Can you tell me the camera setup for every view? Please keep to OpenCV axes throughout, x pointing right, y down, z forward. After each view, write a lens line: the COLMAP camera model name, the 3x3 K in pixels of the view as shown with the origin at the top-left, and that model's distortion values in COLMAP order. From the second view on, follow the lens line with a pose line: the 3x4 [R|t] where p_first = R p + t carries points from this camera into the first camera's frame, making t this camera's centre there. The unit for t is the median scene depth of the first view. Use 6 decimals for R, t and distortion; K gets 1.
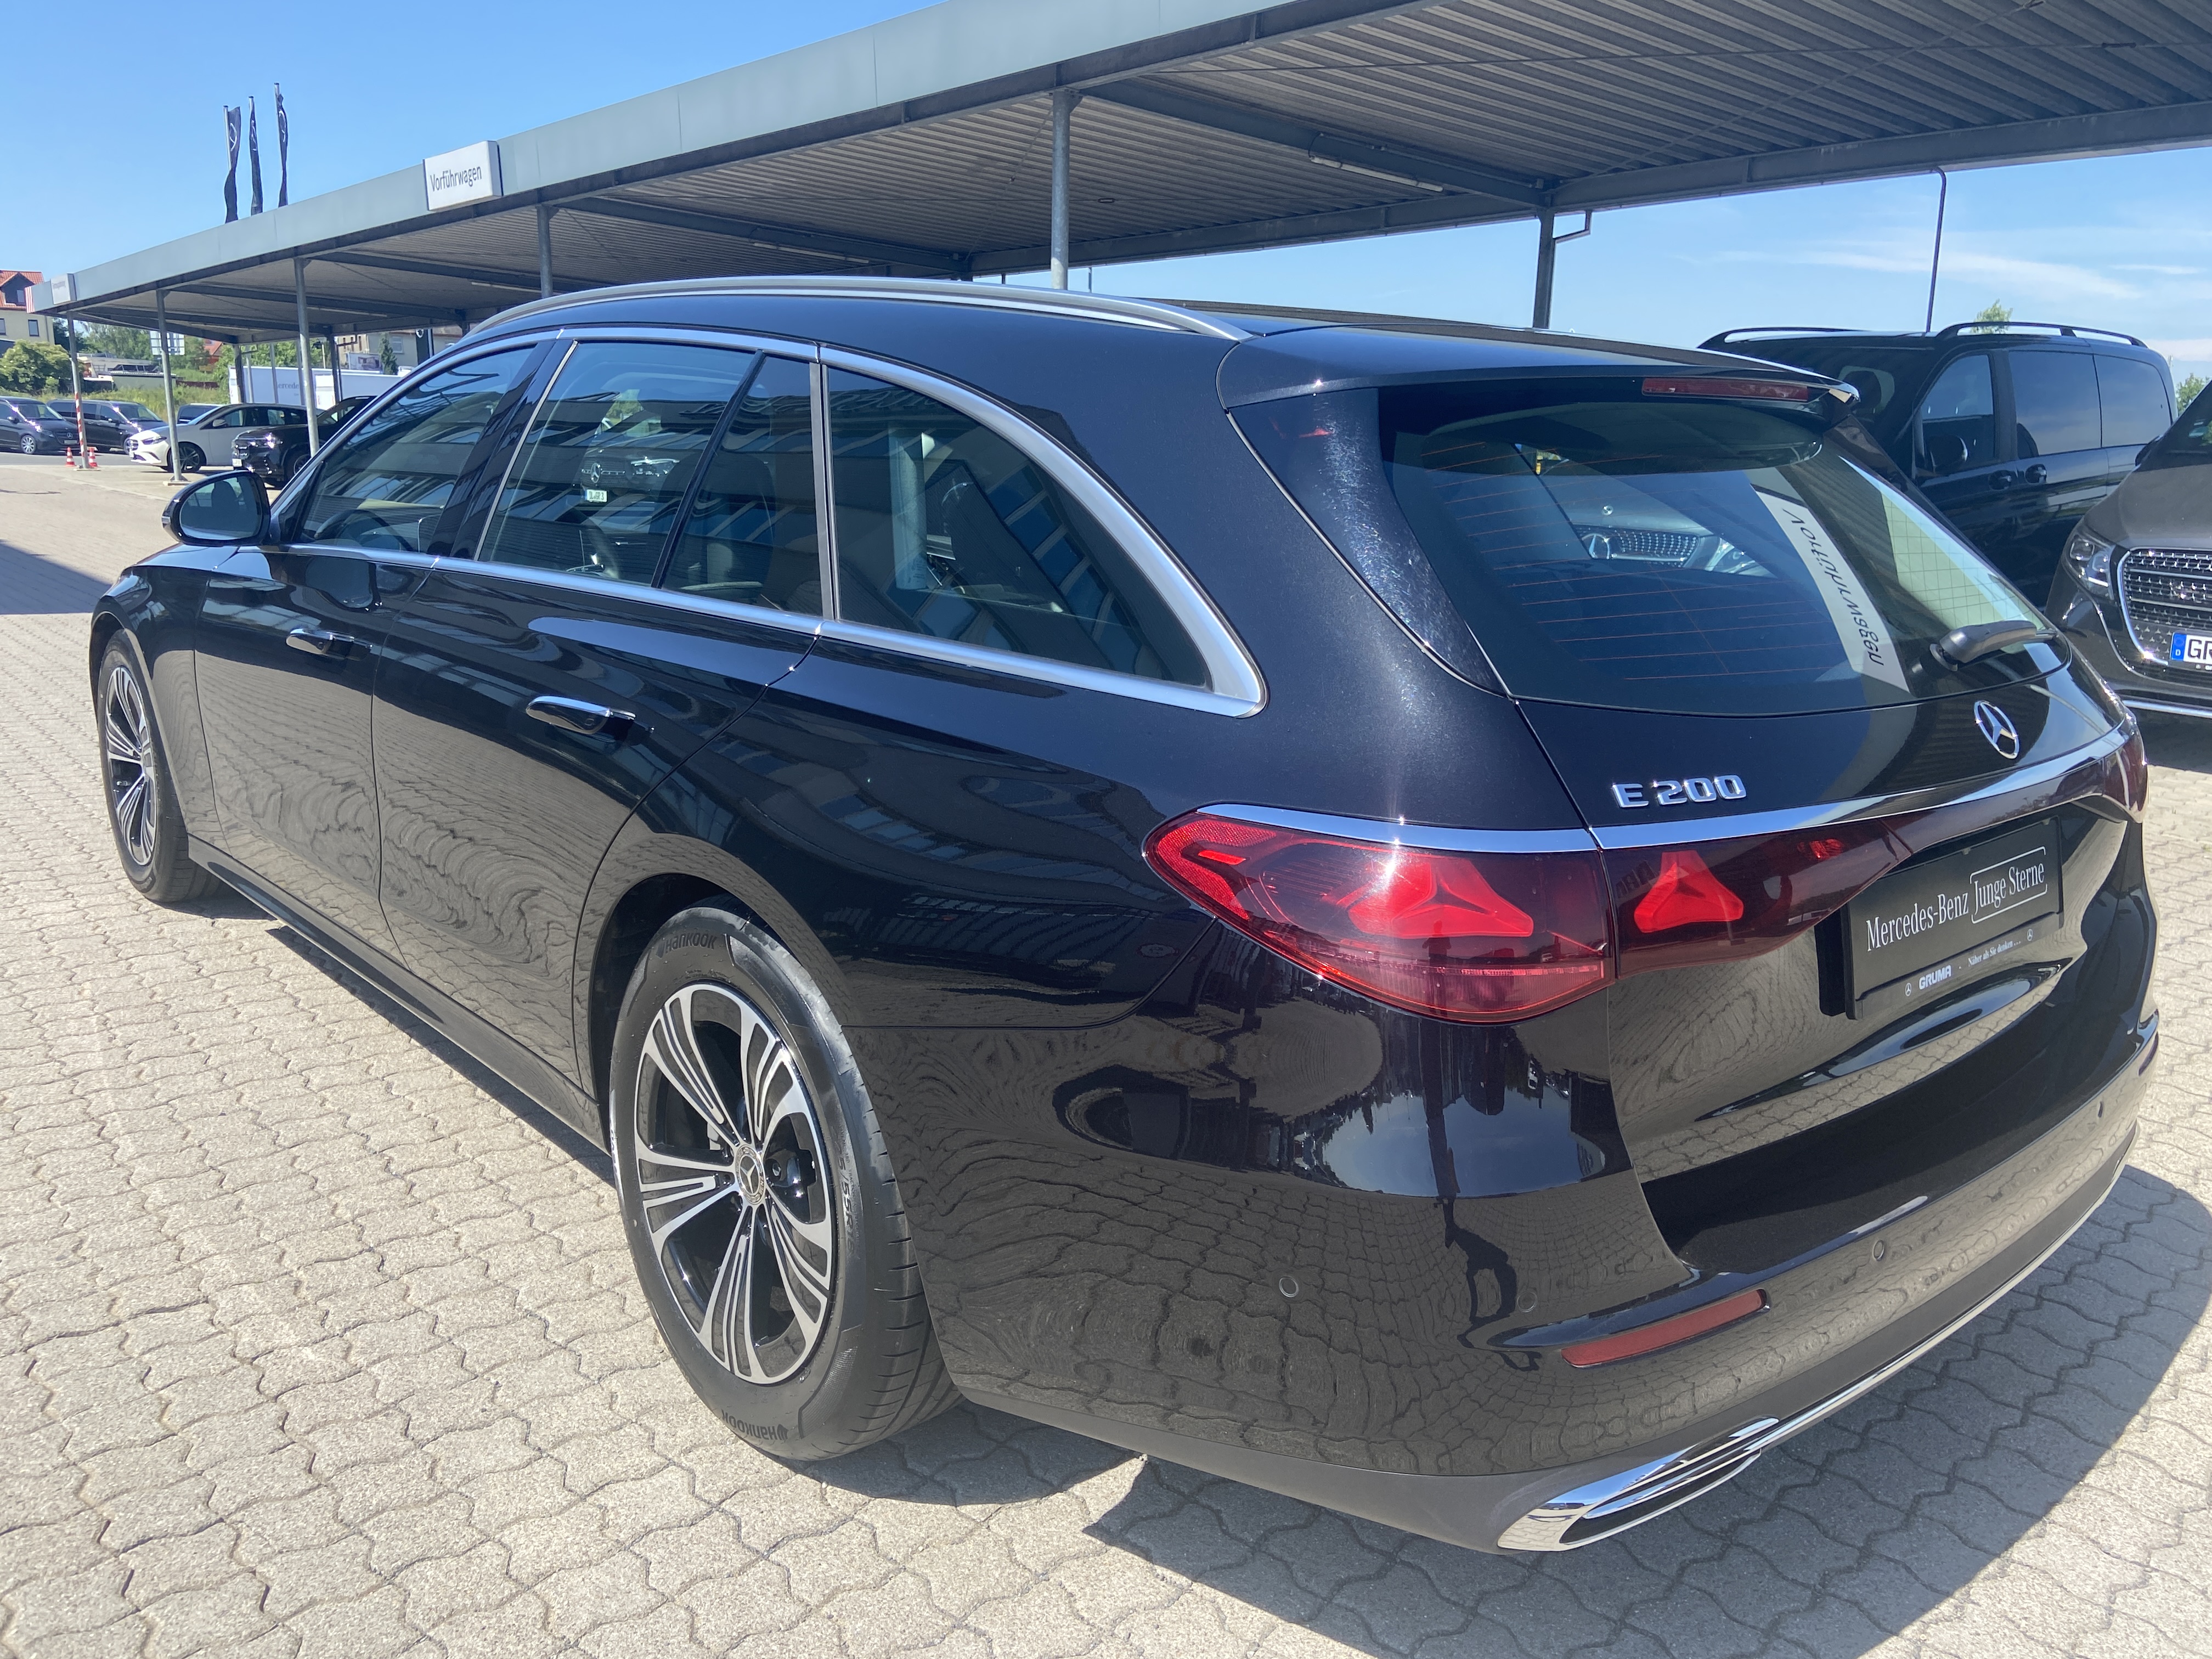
lens RADIAL K [[1715.8, 0, 1117.3], [0, 1715.8, 812.3], [0, 0, 1]] dist [0.113602, -0.162868]
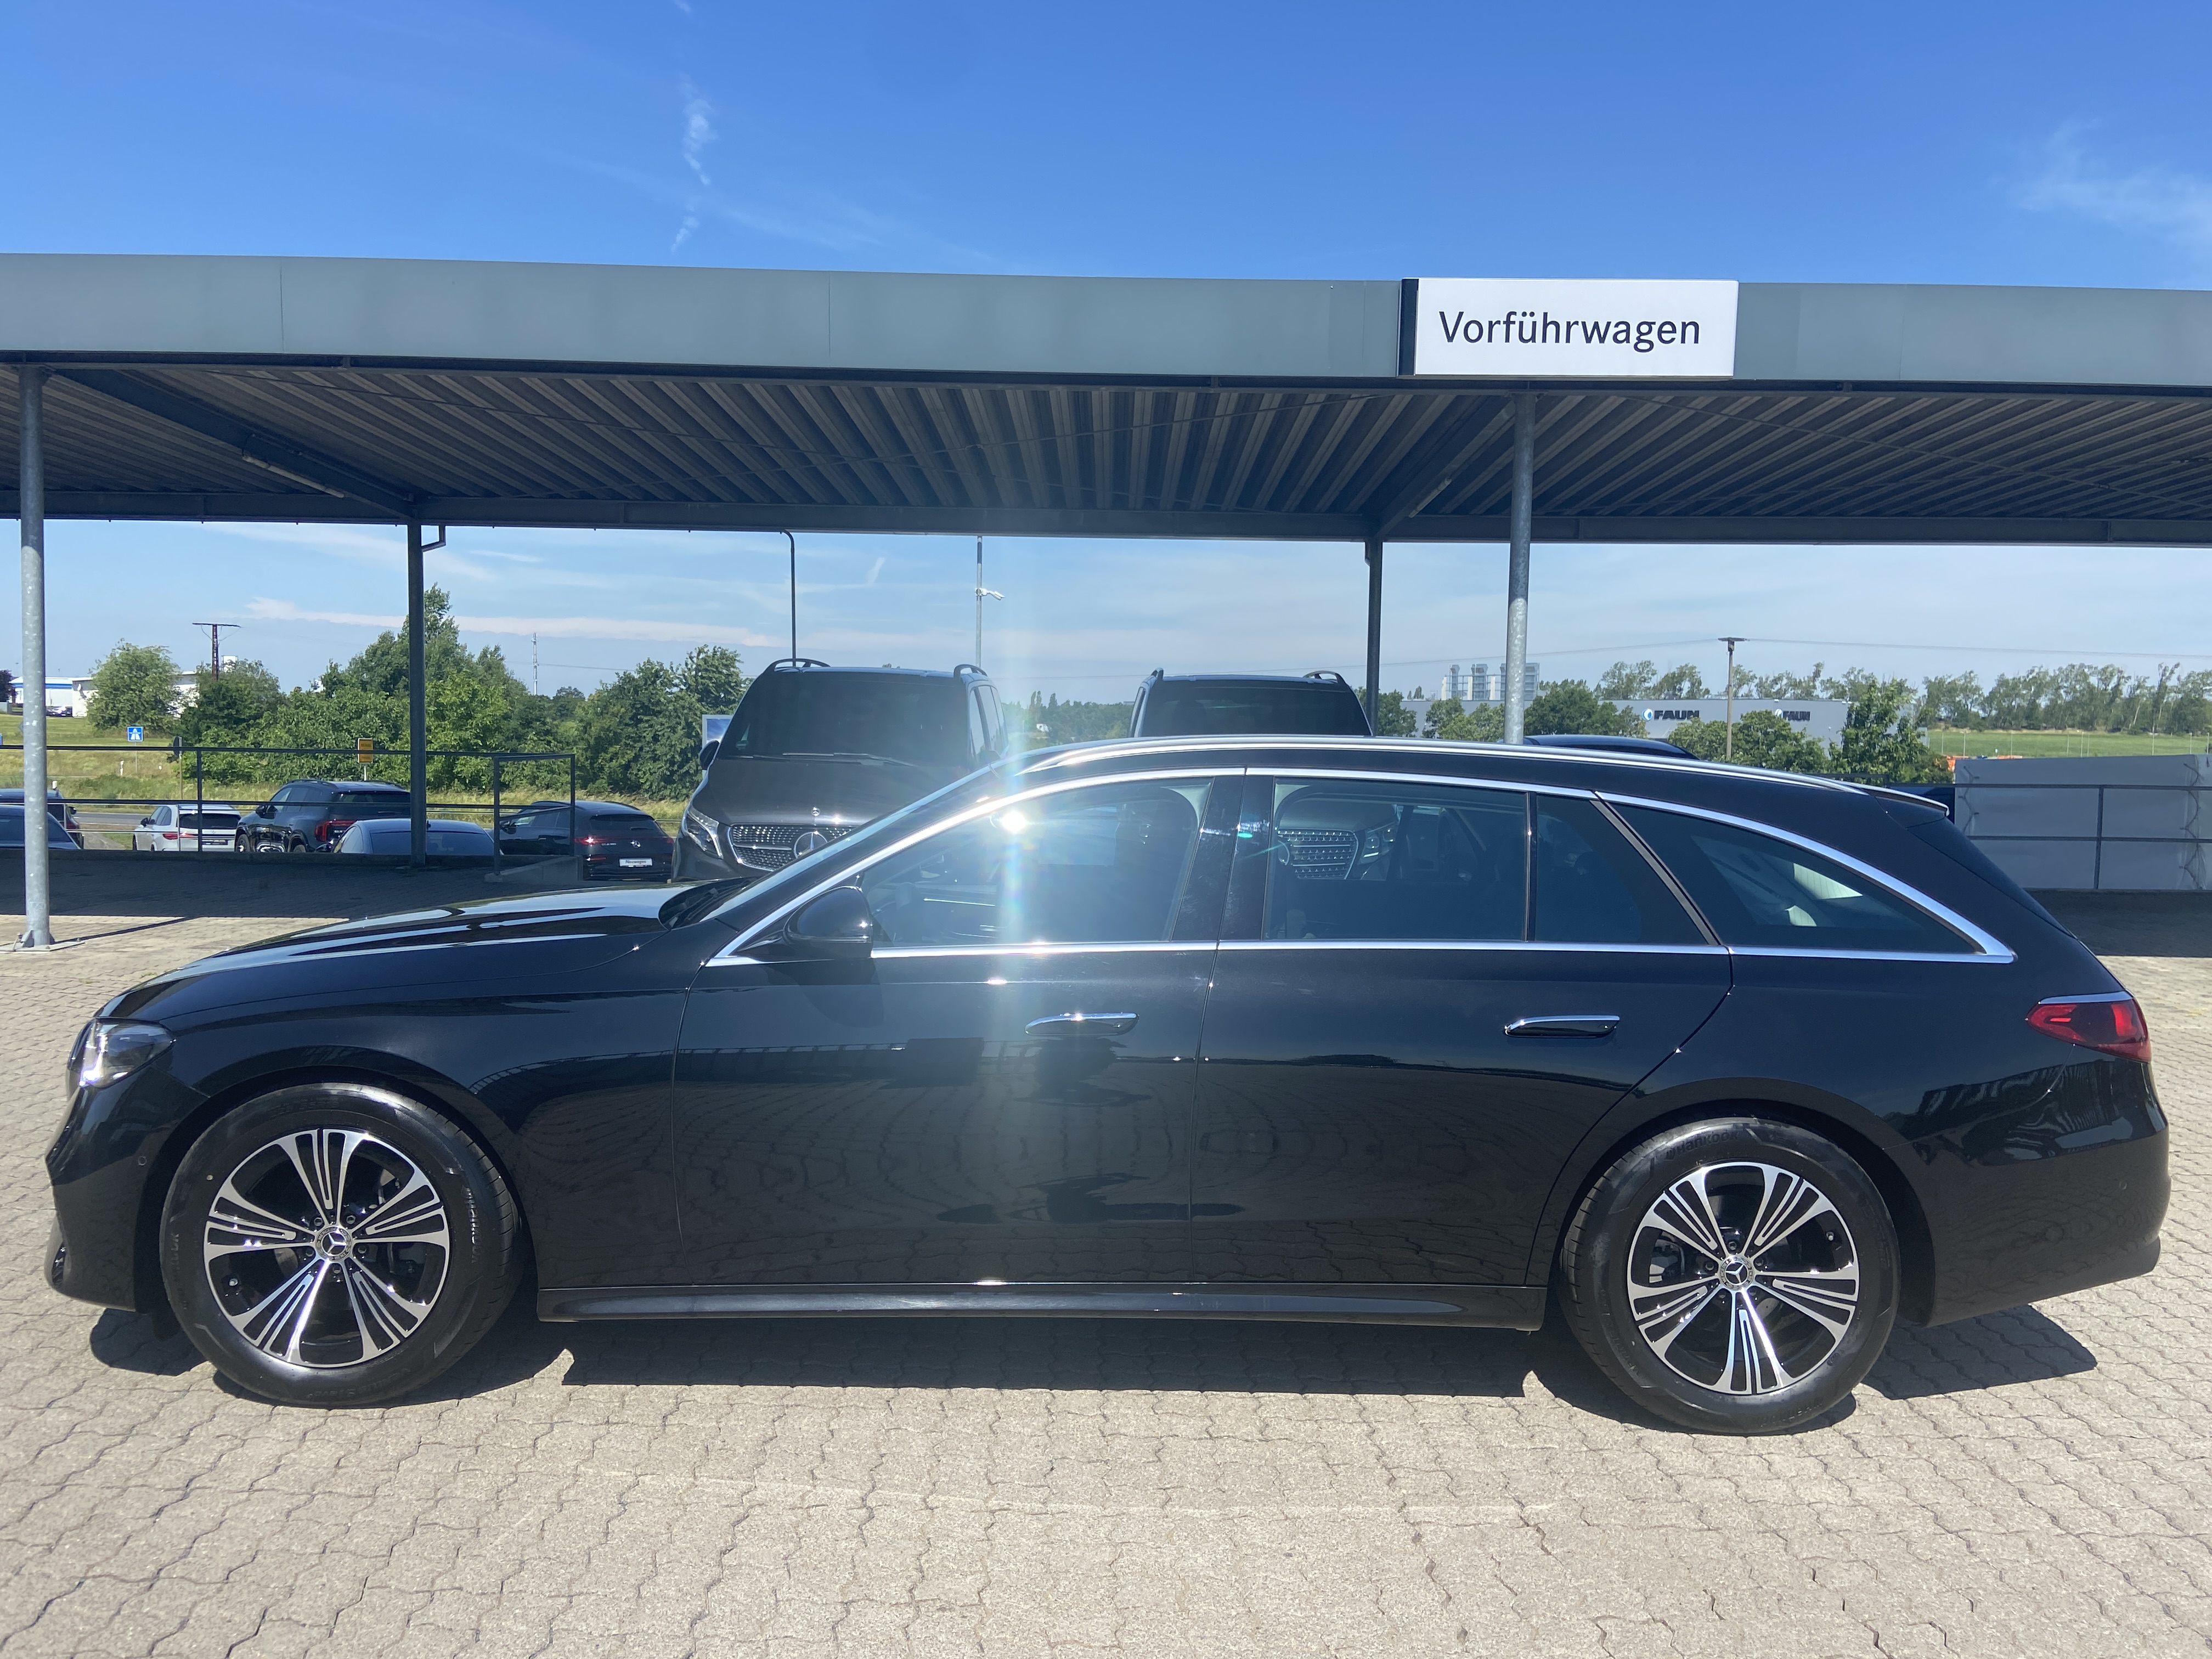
lens RADIAL K [[1715.8, 0, 1117.3], [0, 1715.8, 812.3], [0, 0, 1]] dist [0.113602, -0.162868]
pose [[0.631940, -0.048659, 0.773488, -1.860951], [0.158838, 0.984973, -0.067808, -0.213795], [-0.758566, 0.165710, 0.630173, 0.295032]]
